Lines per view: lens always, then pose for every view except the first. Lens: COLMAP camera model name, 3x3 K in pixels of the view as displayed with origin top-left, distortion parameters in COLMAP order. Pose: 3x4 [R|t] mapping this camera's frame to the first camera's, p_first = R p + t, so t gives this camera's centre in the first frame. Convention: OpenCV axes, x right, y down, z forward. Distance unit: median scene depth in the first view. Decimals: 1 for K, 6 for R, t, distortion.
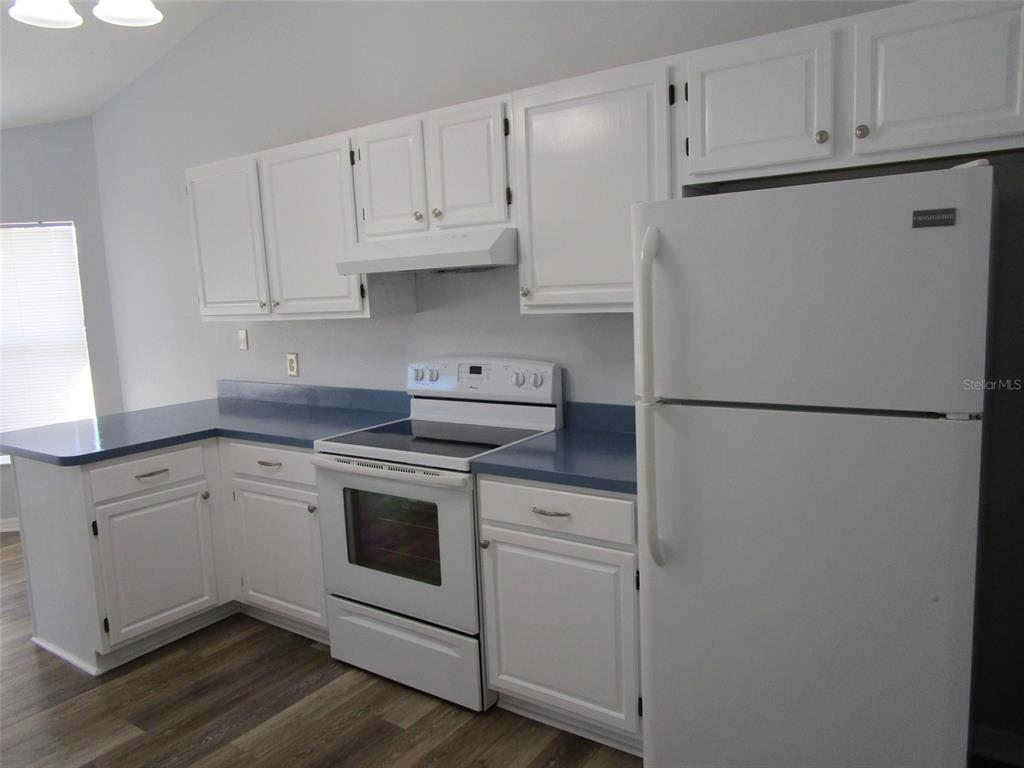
lens RADIAL K [[729.3, 0, 507.6], [0, 729.3, 385.5], [0, 0, 1]] dist [-0.020696, 0.001821]
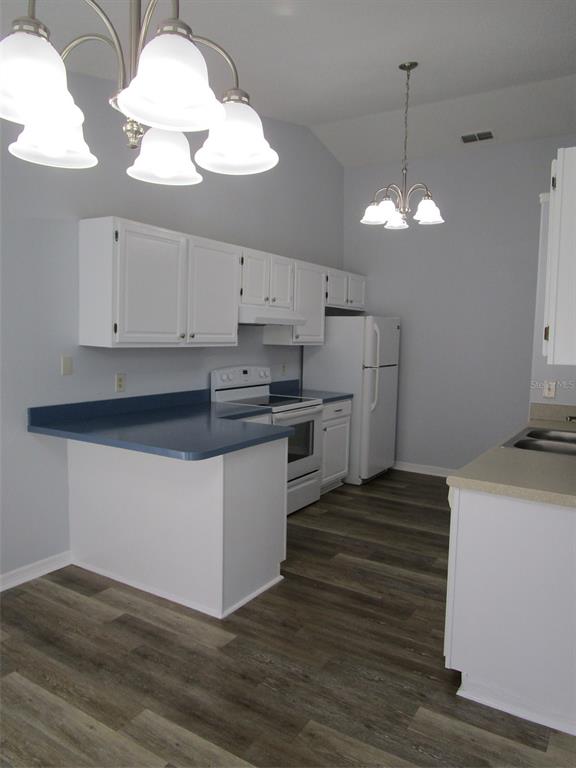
lens RADIAL K [[546.9, 0, 291.4], [0, 546.9, 384.8], [0, 0, 1]] dist [-0.020696, 0.001821]
pose [[-0.043824, -0.046655, 0.997949, -2.204144], [0.114415, 0.992102, 0.051406, -0.069436], [-0.992466, 0.116433, -0.038139, 1.280711]]
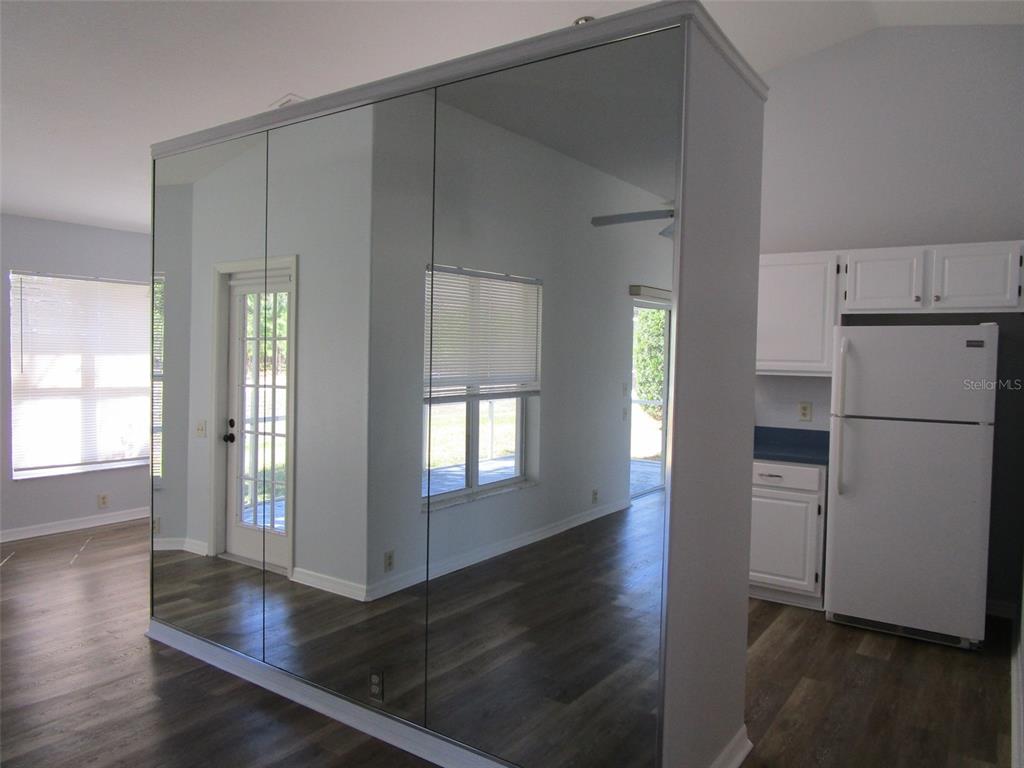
lens RADIAL K [[729.3, 0, 507.6], [0, 729.3, 385.5], [0, 0, 1]] dist [-0.020696, 0.001821]
pose [[0.998027, 0.062607, 0.004721, -0.676478], [-0.061944, 0.994140, -0.088597, 0.153919], [-0.010240, 0.088130, 0.996056, -0.963336]]
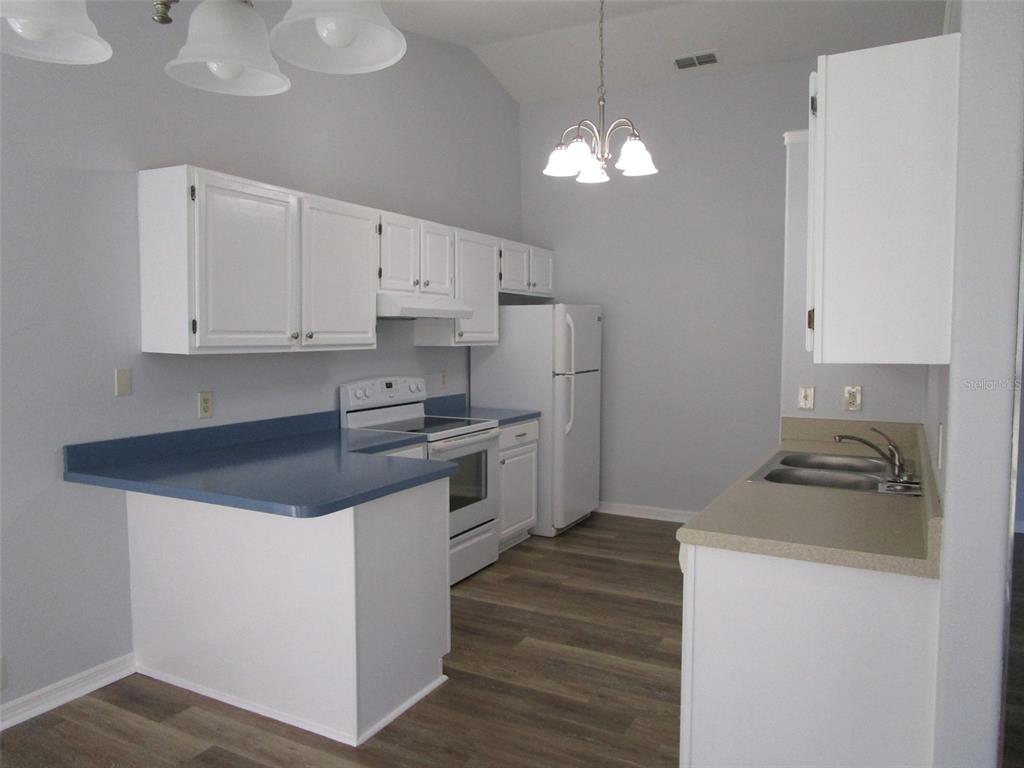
lens RADIAL K [[721.2, 0, 512.0], [0, 721.2, 380.3], [0, 0, 1]] dist [-0.076889, -0.000051]
pose [[-0.116484, -0.017867, 0.993032, -2.091889], [0.137196, 0.989964, 0.033905, -0.064044], [-0.983671, 0.140189, -0.112864, 1.259489]]
